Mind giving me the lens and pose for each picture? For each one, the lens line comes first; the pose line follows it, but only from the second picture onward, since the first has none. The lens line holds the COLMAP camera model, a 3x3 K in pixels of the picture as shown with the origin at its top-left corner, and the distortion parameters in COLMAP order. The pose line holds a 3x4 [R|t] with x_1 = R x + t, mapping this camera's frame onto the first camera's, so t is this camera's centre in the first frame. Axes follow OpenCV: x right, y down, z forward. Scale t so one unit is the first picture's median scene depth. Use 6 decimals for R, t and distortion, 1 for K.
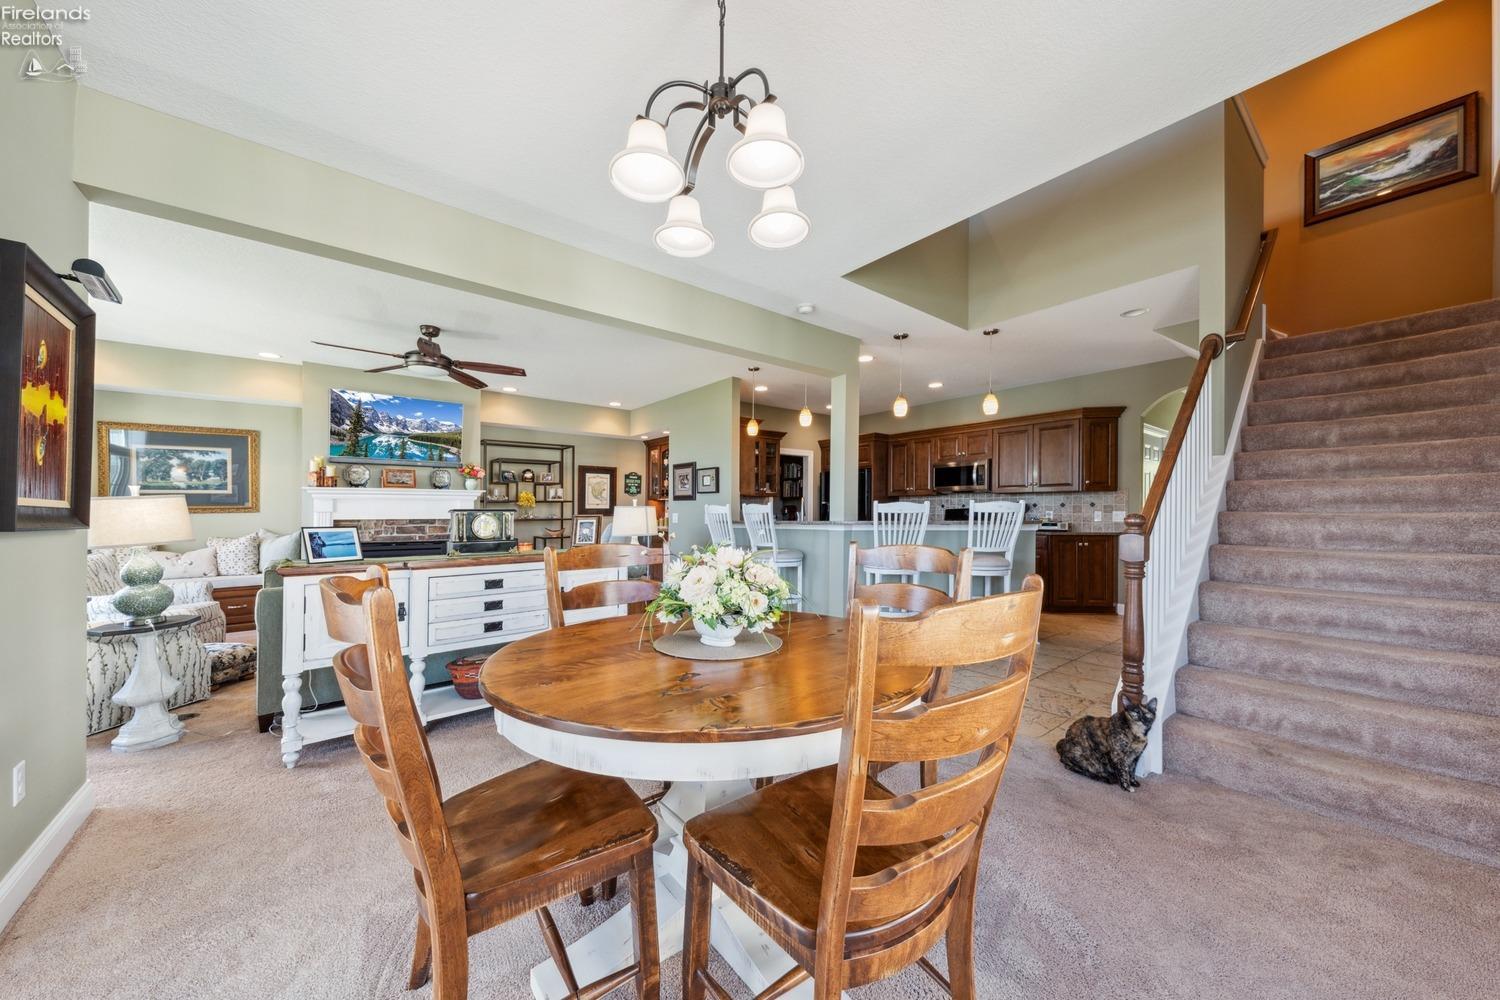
lens RADIAL K [[521.0, 0, 744.3], [0, 521.0, 513.8], [0, 0, 1]] dist [-0.000239, -0.000039]
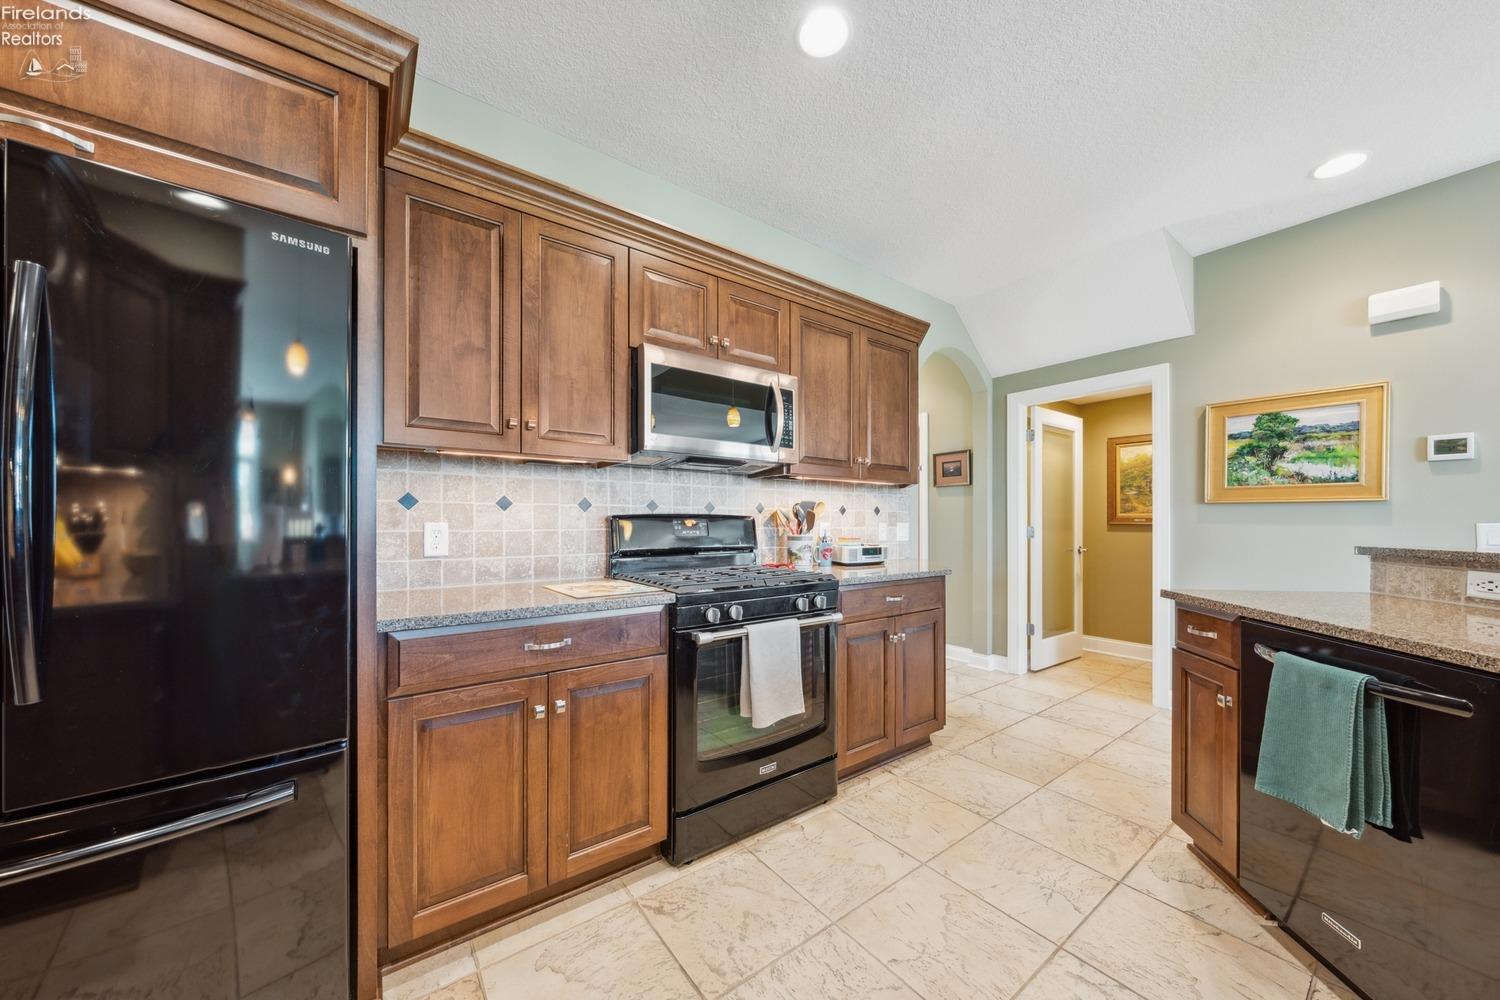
lens RADIAL K [[521.0, 0, 748.1], [0, 521.0, 519.2], [0, 0, 1]] dist [-0.000239, -0.000039]
pose [[0.037531, 0.006783, 0.999272, 0.114021], [0.003598, 0.999970, -0.006923, -0.004939], [-0.999289, 0.003855, 0.037505, 1.087634]]
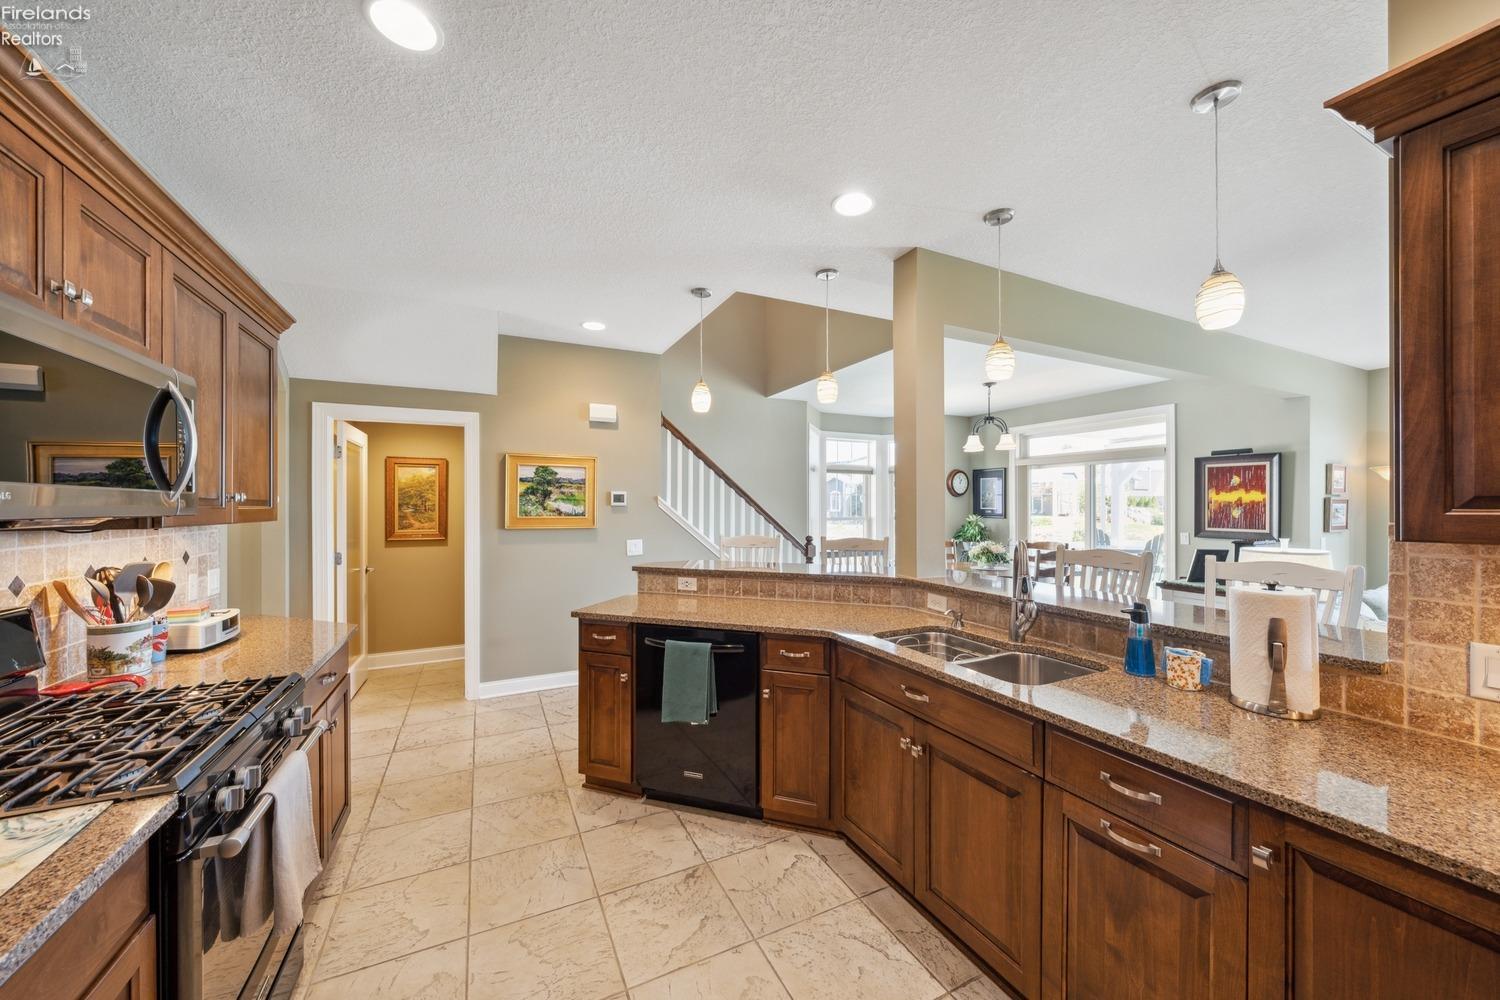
lens RADIAL K [[543.8, 0, 745.4], [0, 543.8, 502.7], [0, 0, 1]] dist [-0.001962, 0.000387]
pose [[-0.975190, 0.005842, 0.221292, 0.190414], [0.005690, 0.999983, -0.001322, -0.051884], [-0.221296, -0.000030, -0.975207, 1.256386]]
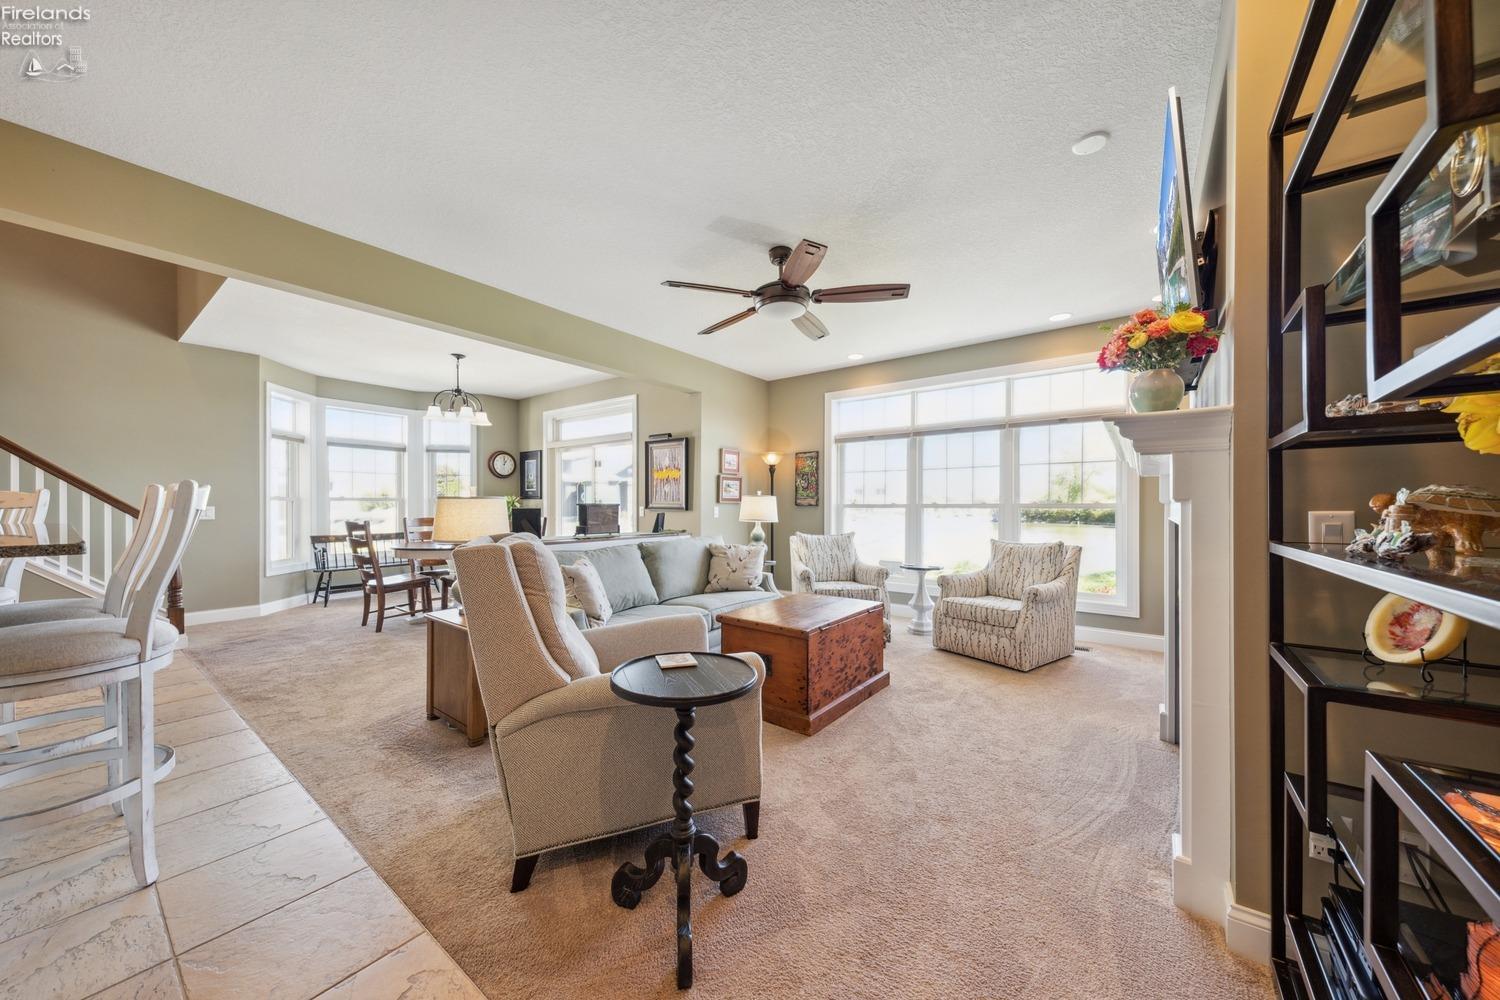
lens RADIAL K [[521.0, 0, 758.2], [0, 521.0, 509.3], [0, 0, 1]] dist [-0.000239, -0.000039]
pose [[-0.967420, 0.004587, -0.253135, -0.287124], [0.002114, 0.999947, 0.010042, -0.002794], [0.253168, 0.009180, -0.967379, 1.236522]]
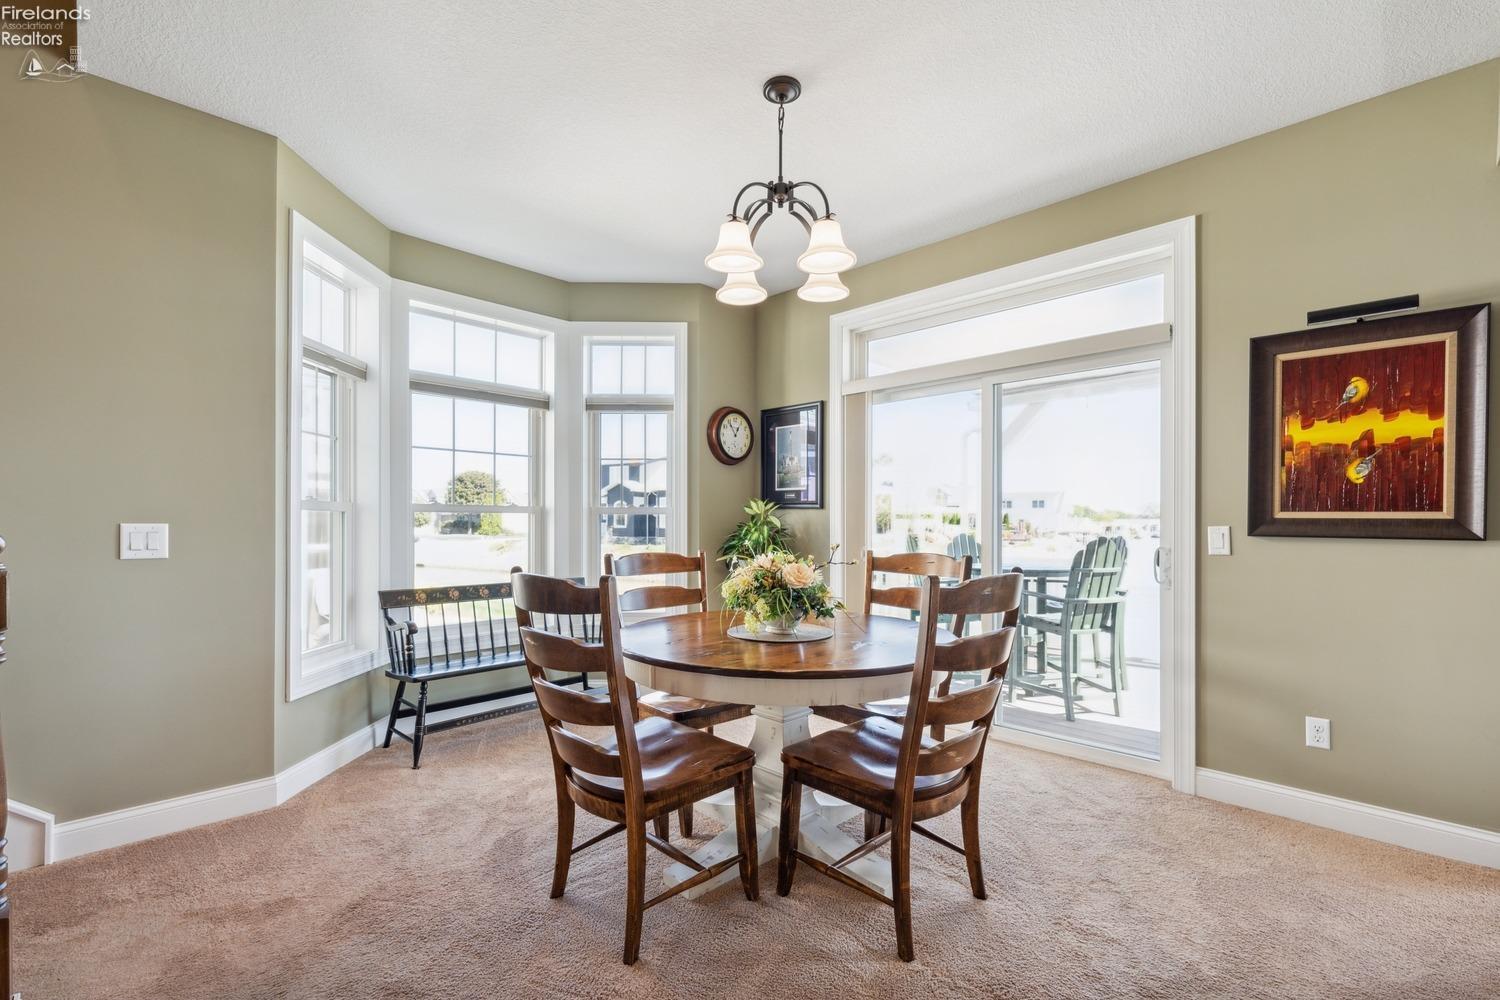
lens RADIAL K [[653.5, 0, 738.9], [0, 653.5, 527.7], [0, 0, 1]] dist [-0.007526, -0.000484]
pose [[-0.995178, 0.001186, -0.098076, 0.047675], [0.000198, 0.999949, 0.010091, -0.002152], [0.098083, 0.010023, -0.995128, 0.619384]]
